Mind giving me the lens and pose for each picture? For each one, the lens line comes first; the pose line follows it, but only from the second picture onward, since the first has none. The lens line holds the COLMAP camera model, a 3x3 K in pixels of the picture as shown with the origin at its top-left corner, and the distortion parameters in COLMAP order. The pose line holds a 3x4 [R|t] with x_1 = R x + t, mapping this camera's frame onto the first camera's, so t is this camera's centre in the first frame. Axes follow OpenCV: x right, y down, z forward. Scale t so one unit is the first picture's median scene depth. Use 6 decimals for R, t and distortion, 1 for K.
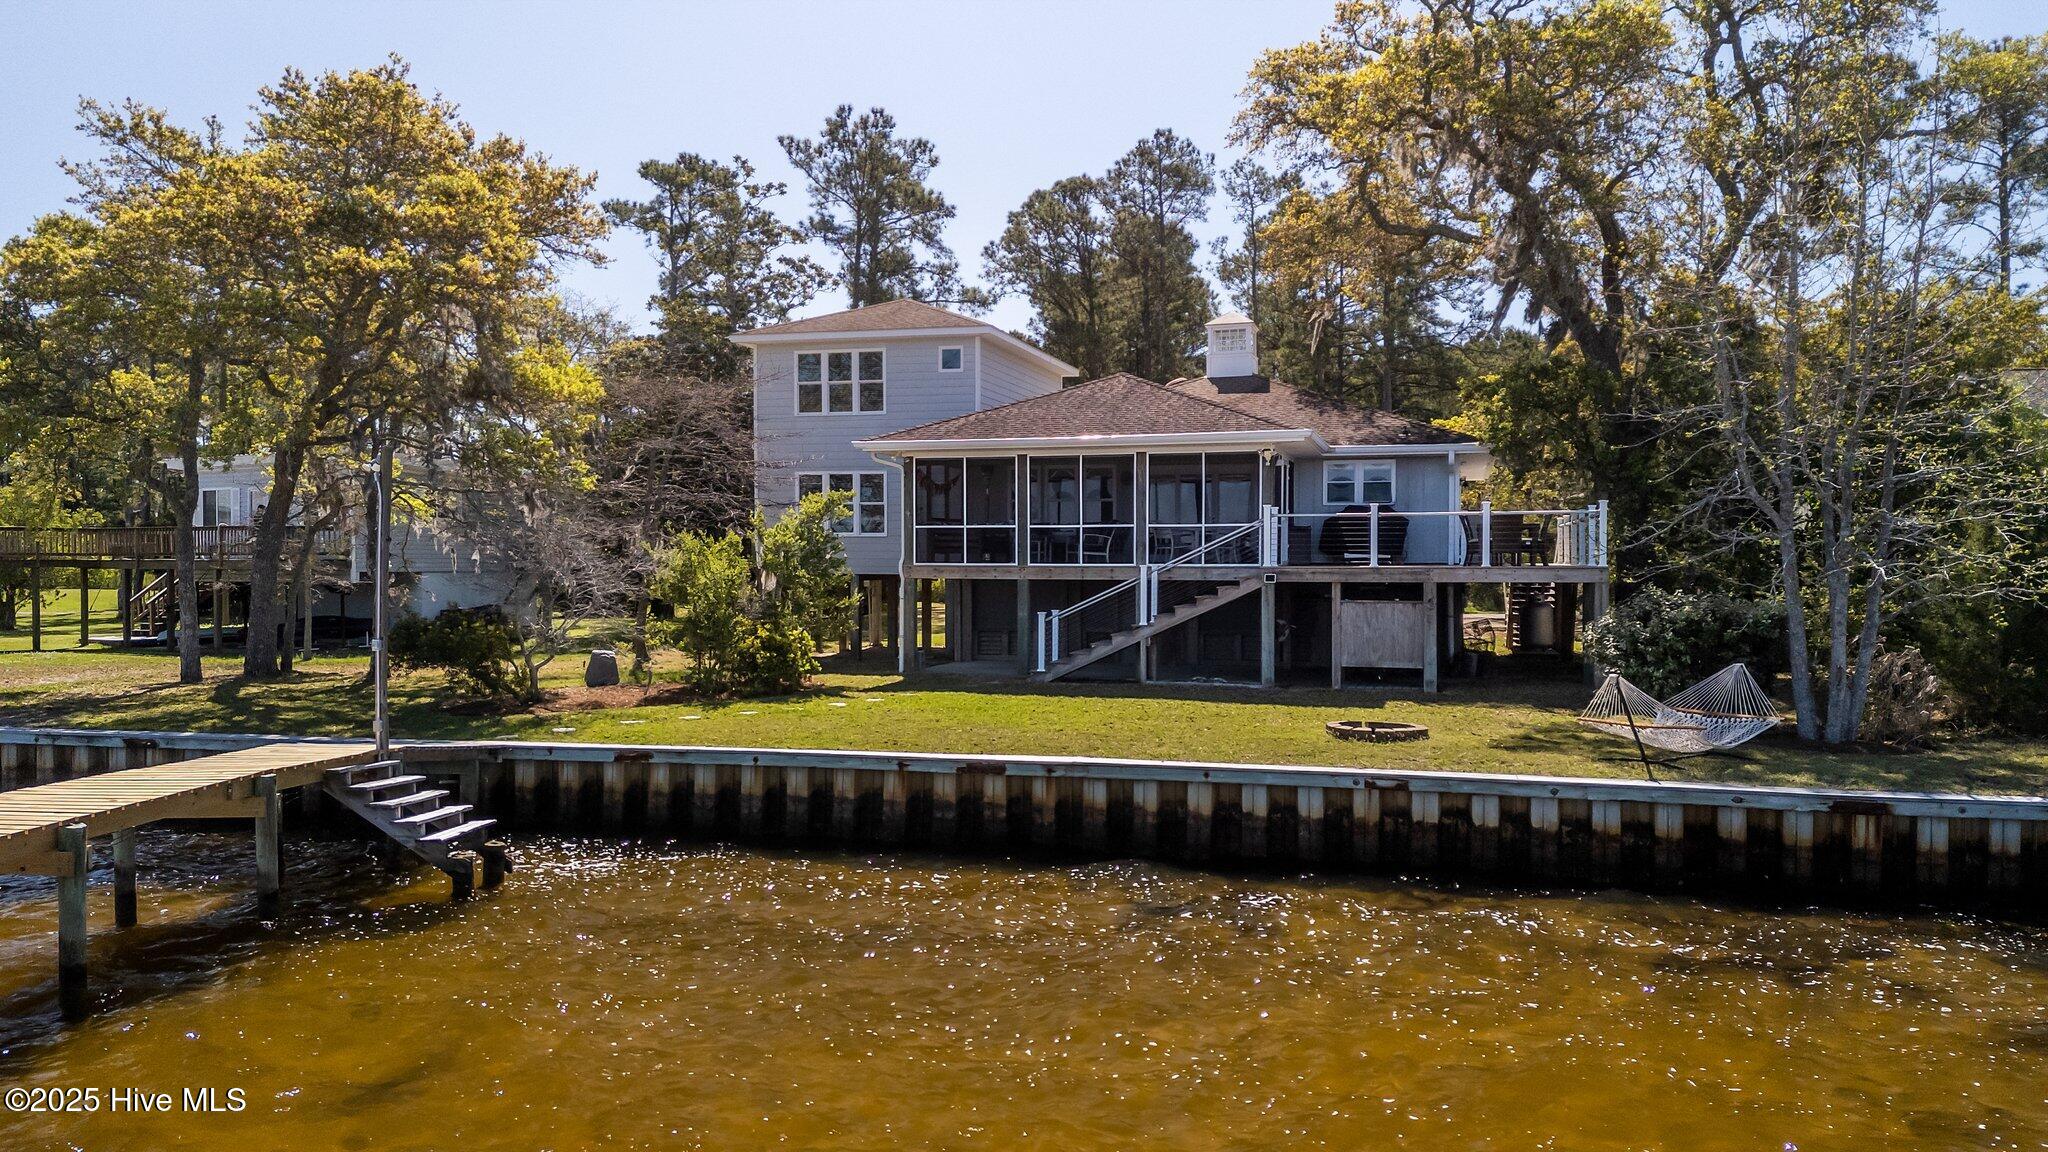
lens RADIAL K [[1491.4, 0, 1024.5], [0, 1491.4, 572.7], [0, 0, 1]] dist [0.057593, -0.008051]
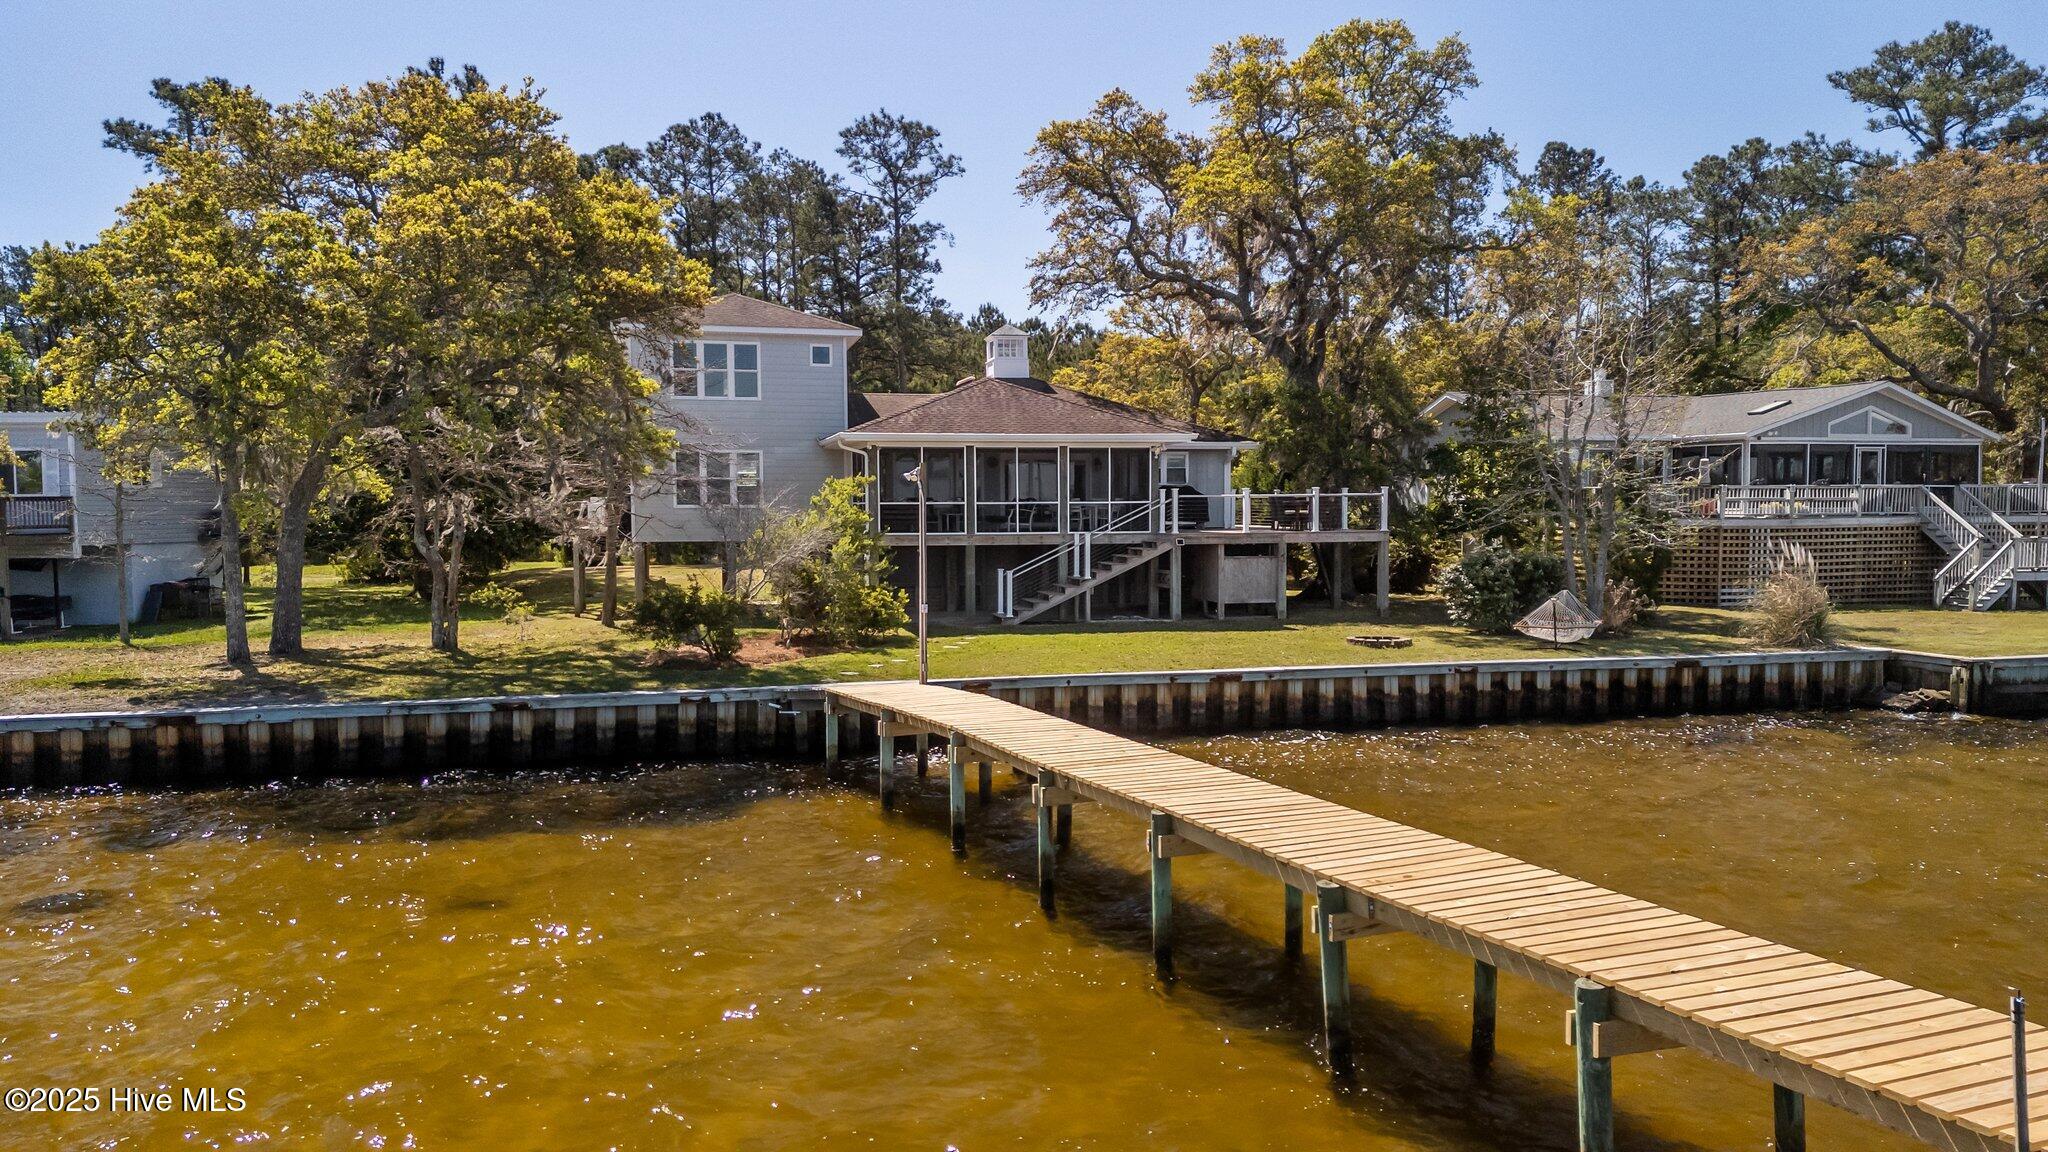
lens RADIAL K [[1491.4, 0, 1024.4], [0, 1491.4, 575.5], [0, 0, 1]] dist [0.057593, -0.008051]
pose [[0.879606, -0.028830, 0.474828, -0.605316], [0.011360, 0.999150, 0.039621, -0.021119], [-0.475567, -0.029456, 0.879186, -0.137896]]
